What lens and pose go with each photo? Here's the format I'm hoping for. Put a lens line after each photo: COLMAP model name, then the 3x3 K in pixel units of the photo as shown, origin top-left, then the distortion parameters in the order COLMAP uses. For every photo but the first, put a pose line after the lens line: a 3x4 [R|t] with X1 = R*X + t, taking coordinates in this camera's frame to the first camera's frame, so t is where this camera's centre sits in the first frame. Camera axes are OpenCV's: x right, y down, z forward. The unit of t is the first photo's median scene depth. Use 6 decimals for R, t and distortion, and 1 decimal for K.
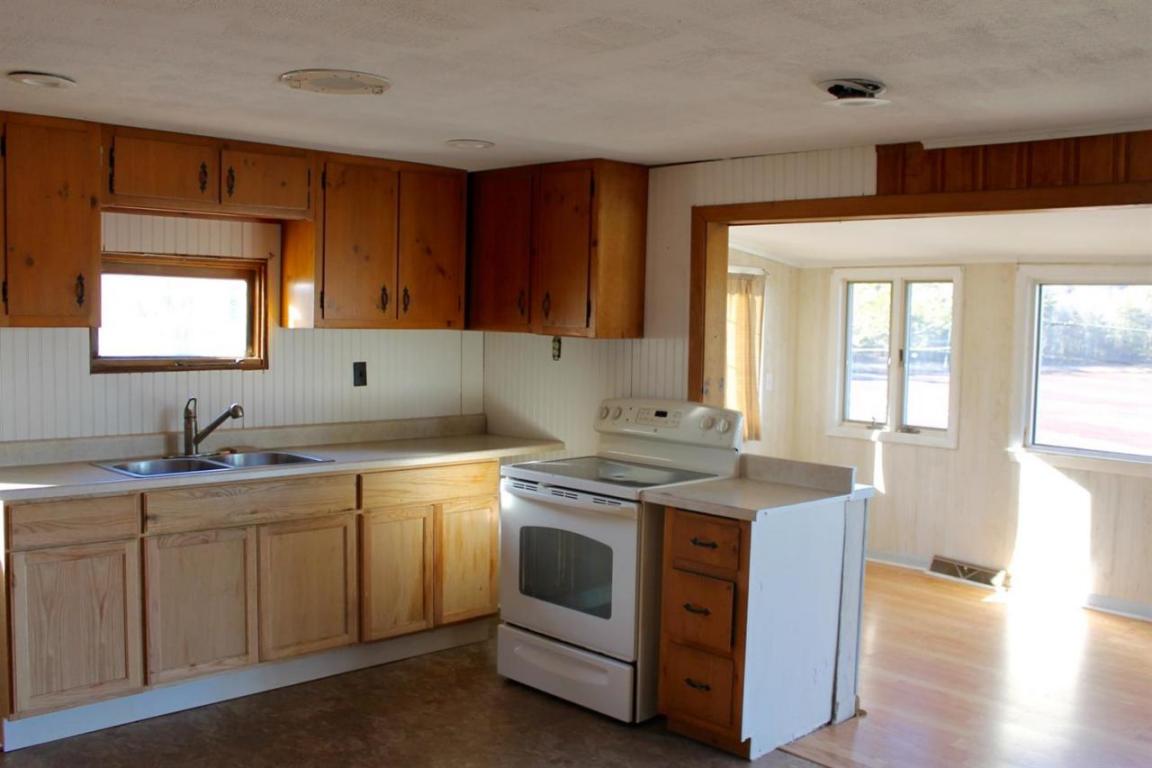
lens RADIAL K [[1064.3, 0, 576.5], [0, 1064.3, 387.5], [0, 0, 1]] dist [-0.102235, 0.000000]
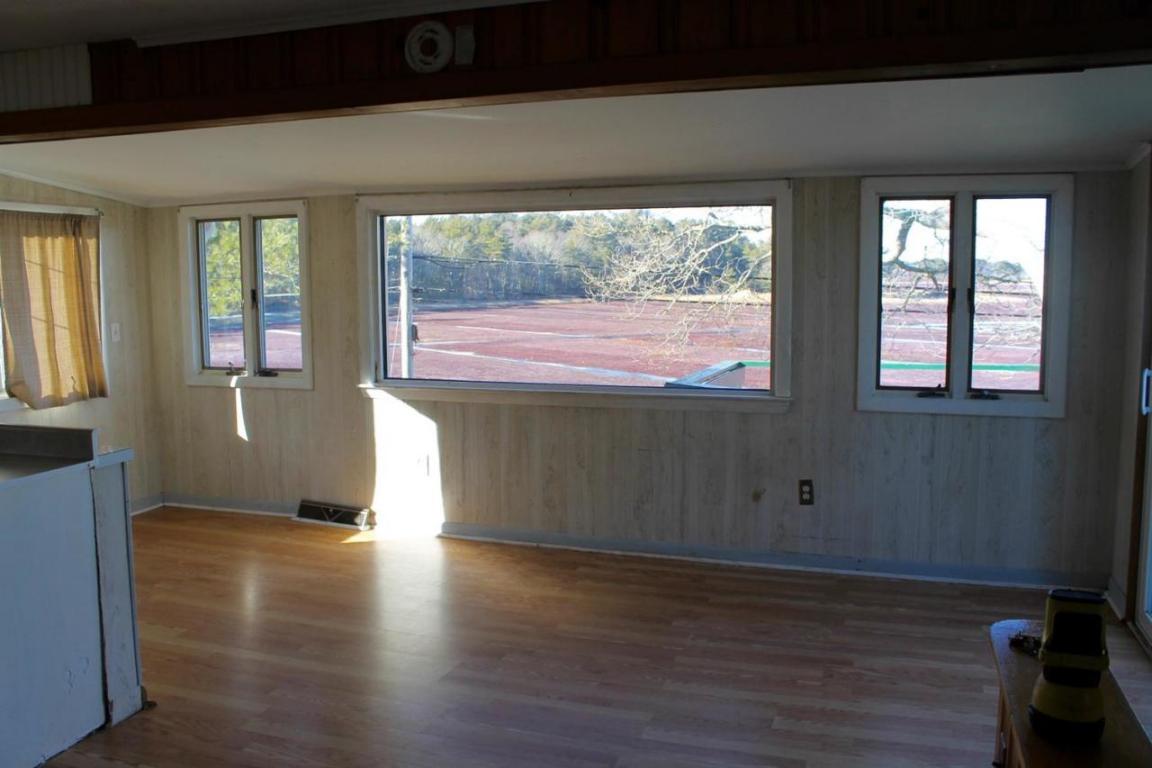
lens RADIAL K [[993.8, 0, 559.3], [0, 993.8, 386.2], [0, 0, 1]] dist [-0.153968, 0.129351]
pose [[0.887350, -0.085219, 0.453152, 0.203002], [0.059949, 0.995753, 0.069869, 0.007828], [-0.457182, -0.034832, 0.888691, 0.117223]]
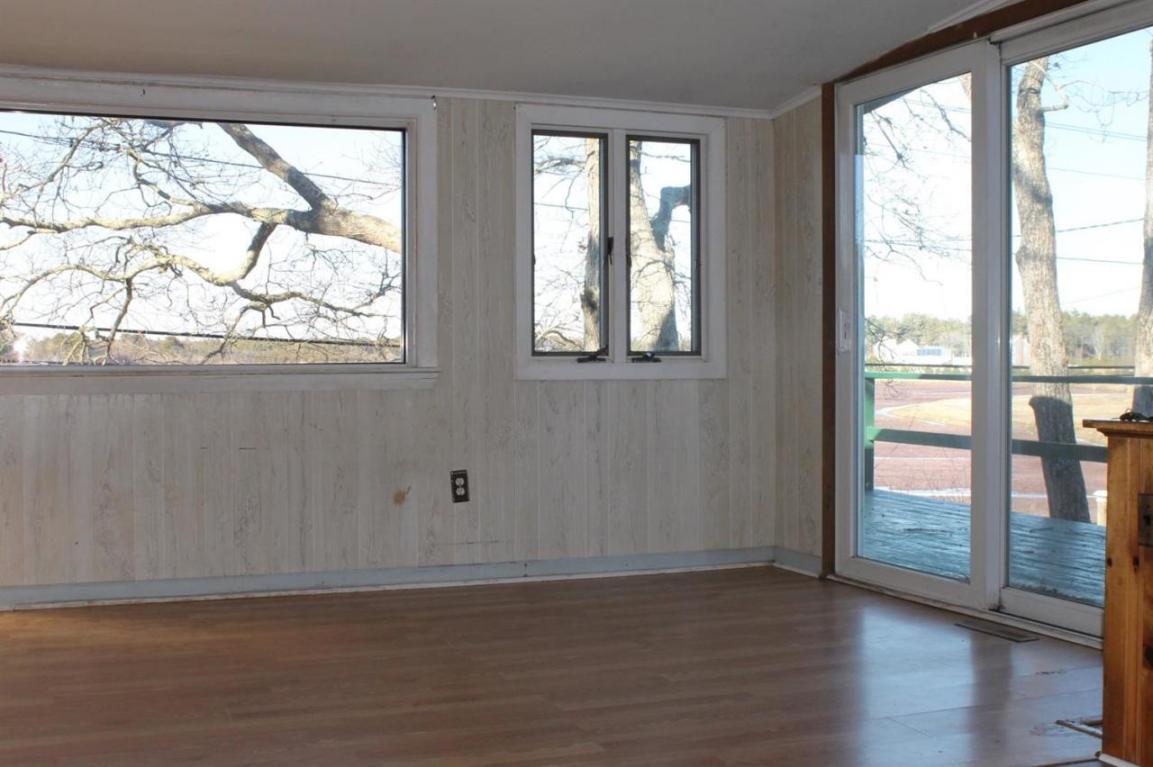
lens RADIAL K [[1445.2, 0, 571.9], [0, 1445.2, 383.3], [0, 0, 1]] dist [-0.044755, 0.000000]
pose [[0.365729, -0.042508, 0.929750, -0.189046], [0.069892, 0.997390, 0.018108, 0.101222], [-0.928094, 0.058359, 0.367745, 0.363423]]
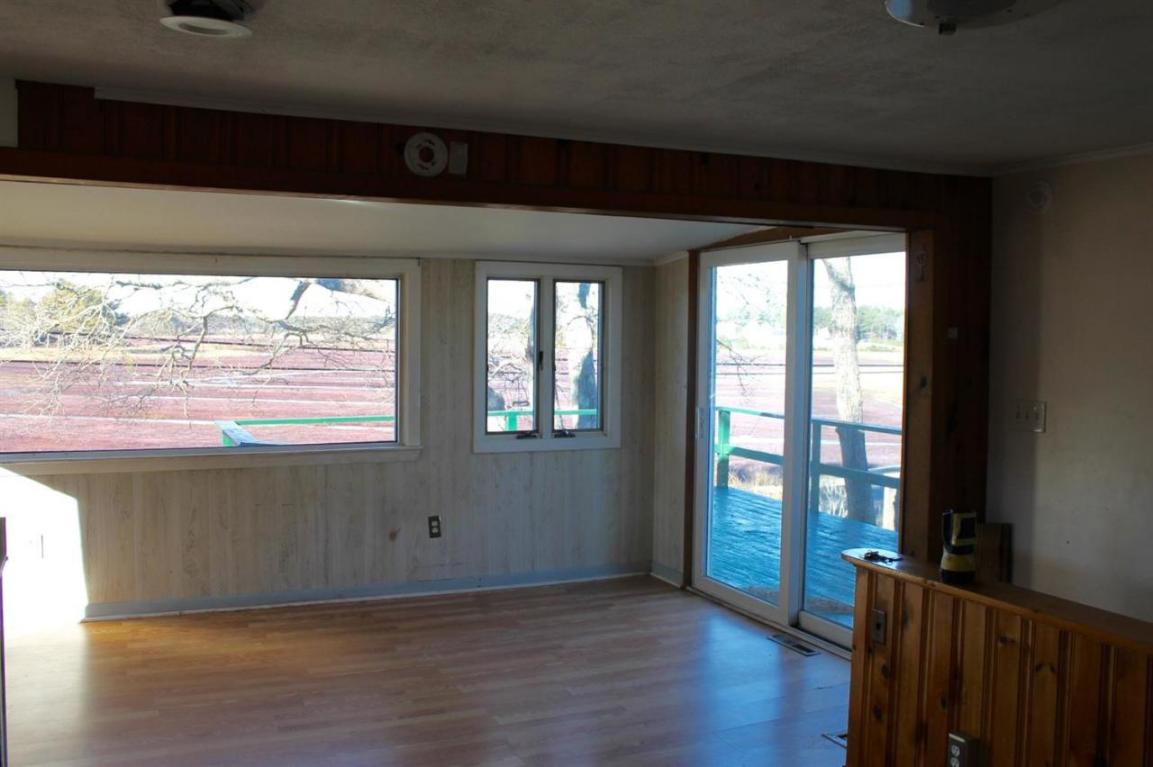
lens RADIAL K [[1044.2, 0, 565.9], [0, 1044.2, 396.9], [0, 0, 1]] dist [-0.132811, 0.081240]
pose [[0.330276, -0.083224, 0.940208, -0.220907], [0.055431, 0.996096, 0.068699, -0.028391], [-0.942255, 0.029427, 0.333600, 0.326309]]
